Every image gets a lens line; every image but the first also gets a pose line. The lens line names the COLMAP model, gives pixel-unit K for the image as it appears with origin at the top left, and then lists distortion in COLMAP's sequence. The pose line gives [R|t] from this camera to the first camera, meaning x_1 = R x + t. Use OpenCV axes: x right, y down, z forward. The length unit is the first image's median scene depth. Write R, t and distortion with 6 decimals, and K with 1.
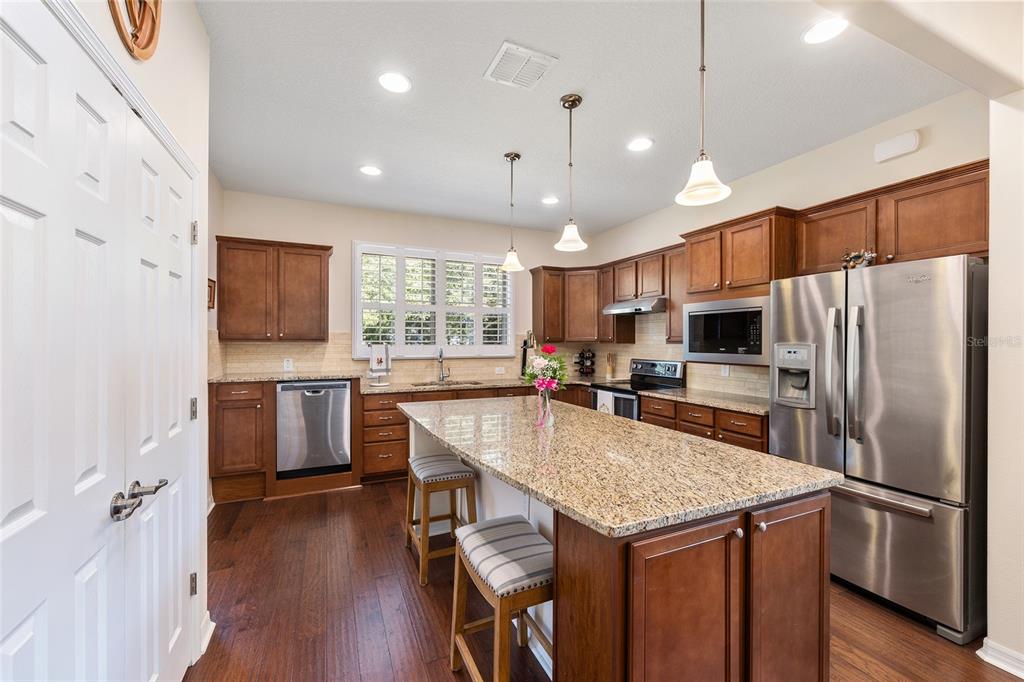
lens RADIAL K [[411.1, 0, 513.0], [0, 411.1, 341.8], [0, 0, 1]] dist [0.002102, 0.000323]
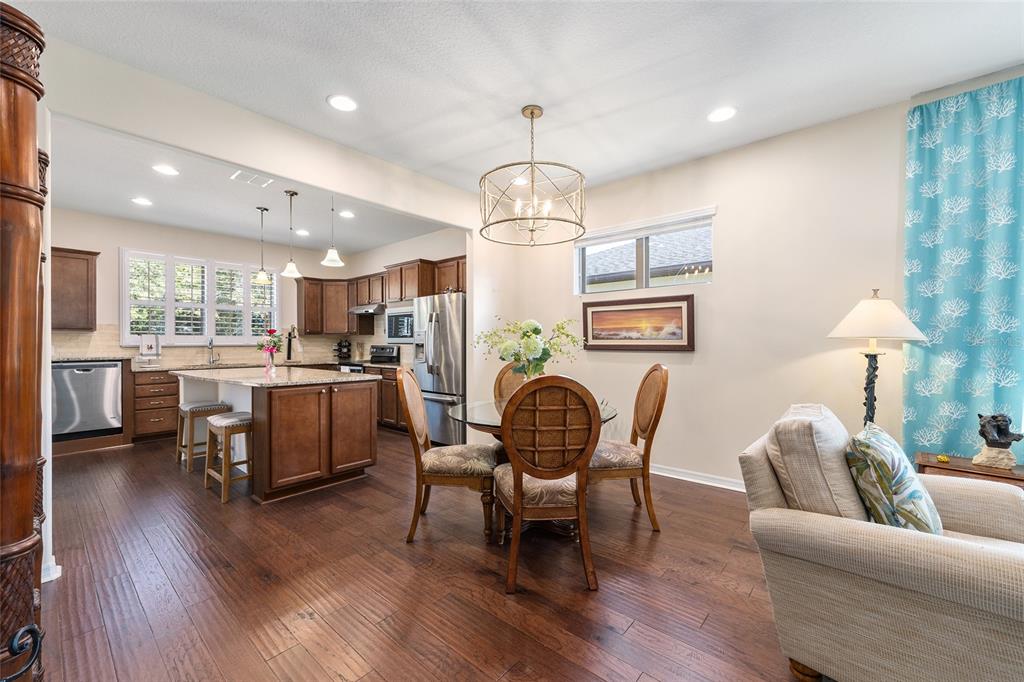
lens RADIAL K [[411.1, 0, 509.4], [0, 411.1, 342.4], [0, 0, 1]] dist [0.002102, 0.000323]
pose [[0.911630, -0.004096, 0.410992, 0.149208], [0.004117, 0.999991, 0.000834, 0.034816], [-0.410991, 0.000932, 0.911639, -0.559906]]
